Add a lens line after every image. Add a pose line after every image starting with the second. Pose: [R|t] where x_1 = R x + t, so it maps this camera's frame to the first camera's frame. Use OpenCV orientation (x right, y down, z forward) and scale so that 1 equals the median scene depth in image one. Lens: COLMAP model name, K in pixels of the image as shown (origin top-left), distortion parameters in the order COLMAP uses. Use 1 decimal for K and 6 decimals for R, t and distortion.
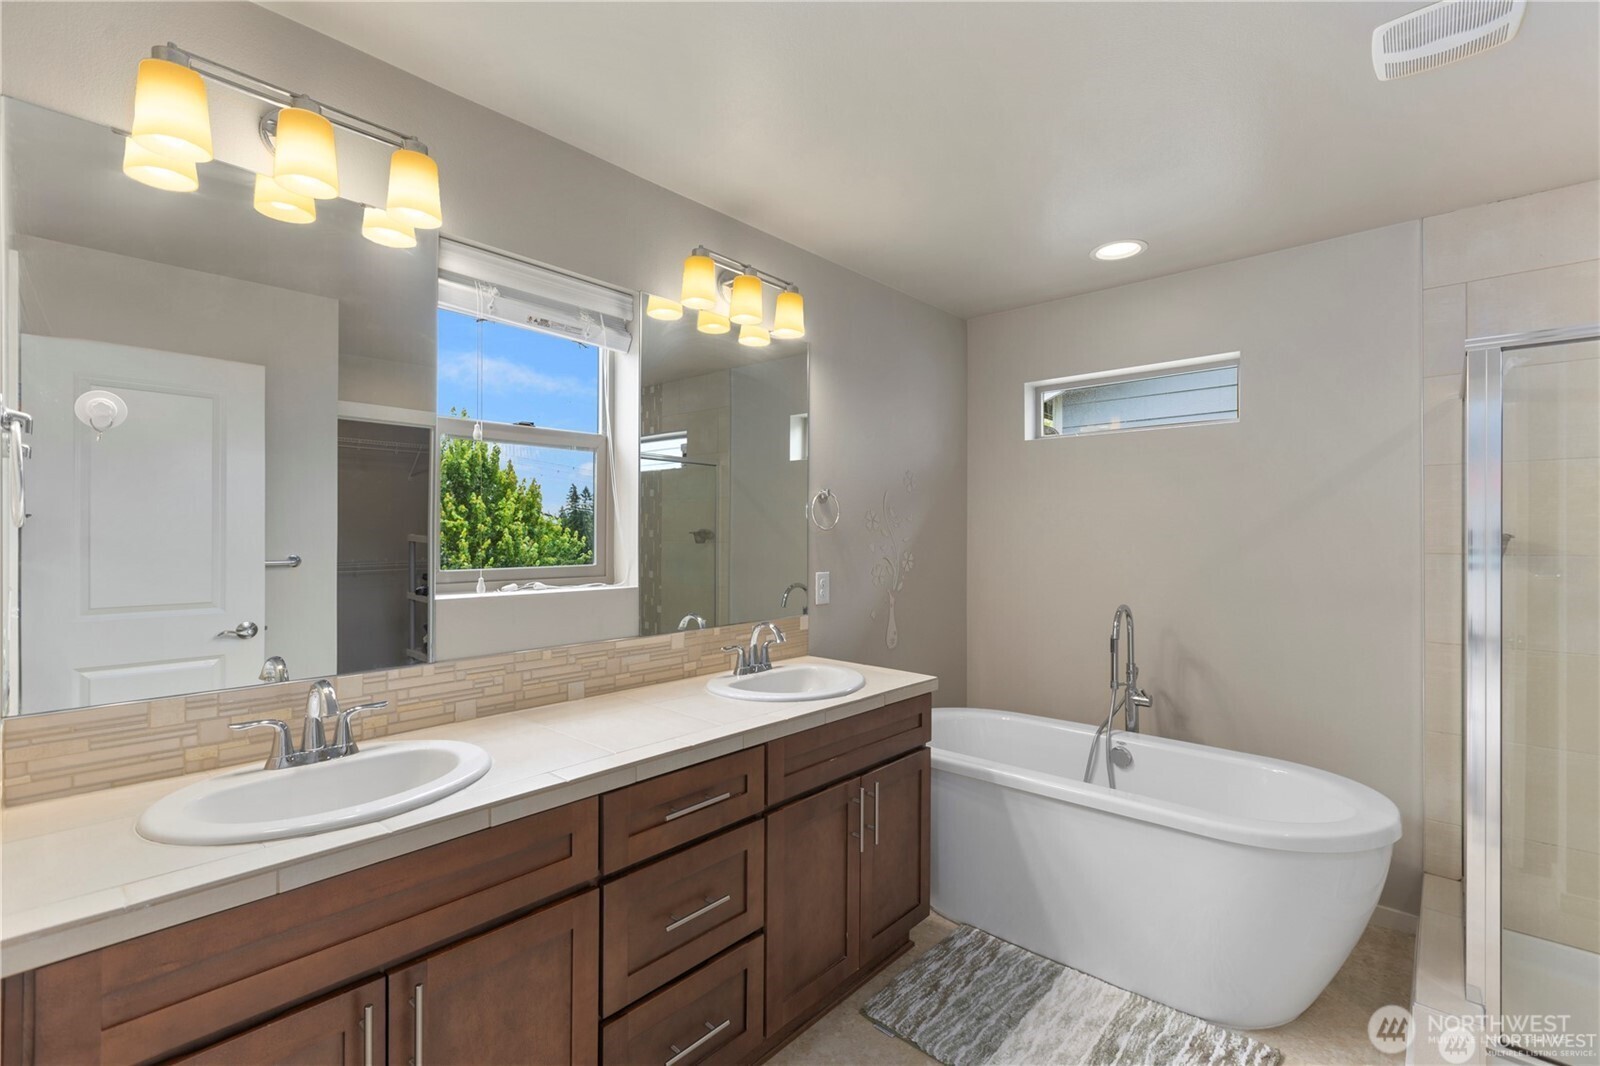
lens RADIAL K [[709.9, 0, 805.3], [0, 709.9, 532.9], [0, 0, 1]] dist [-0.003184, -0.000652]
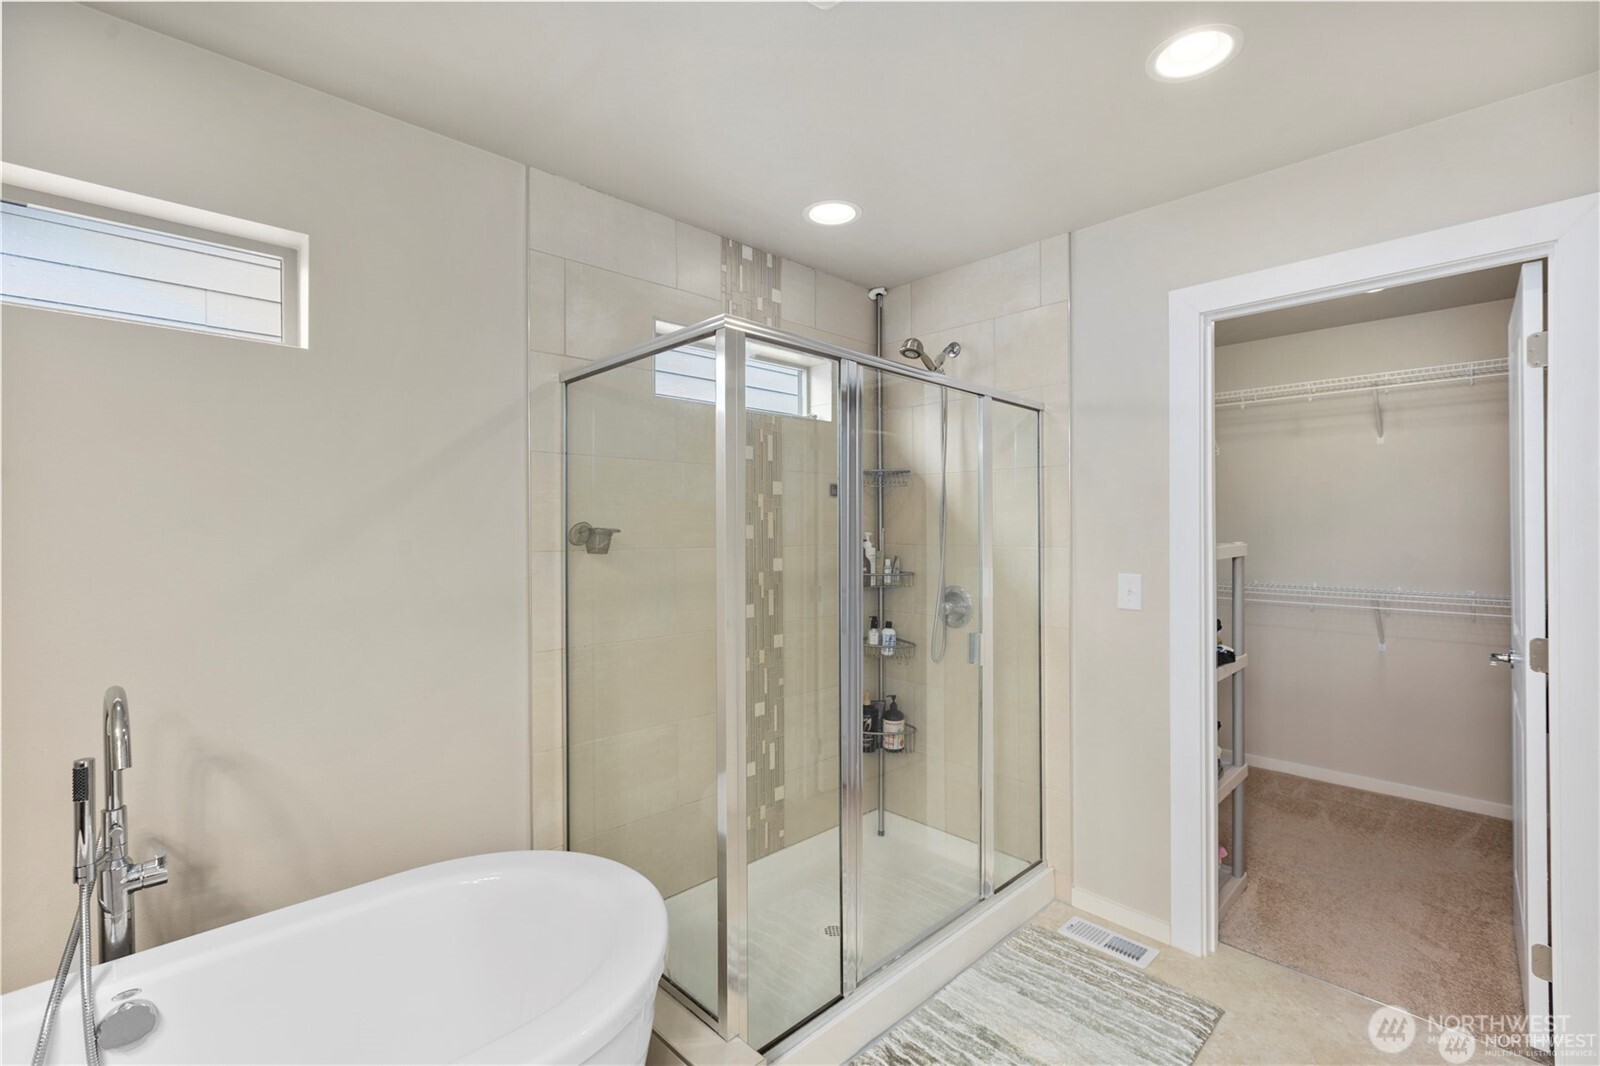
lens RADIAL K [[709.9, 0, 801.2], [0, 709.9, 539.0], [0, 0, 1]] dist [-0.003184, -0.000652]
pose [[0.066212, -0.002452, 0.997803, 0.025569], [-0.001374, 0.999996, 0.002548, 0.005377], [-0.997805, -0.001539, 0.066208, 0.527509]]
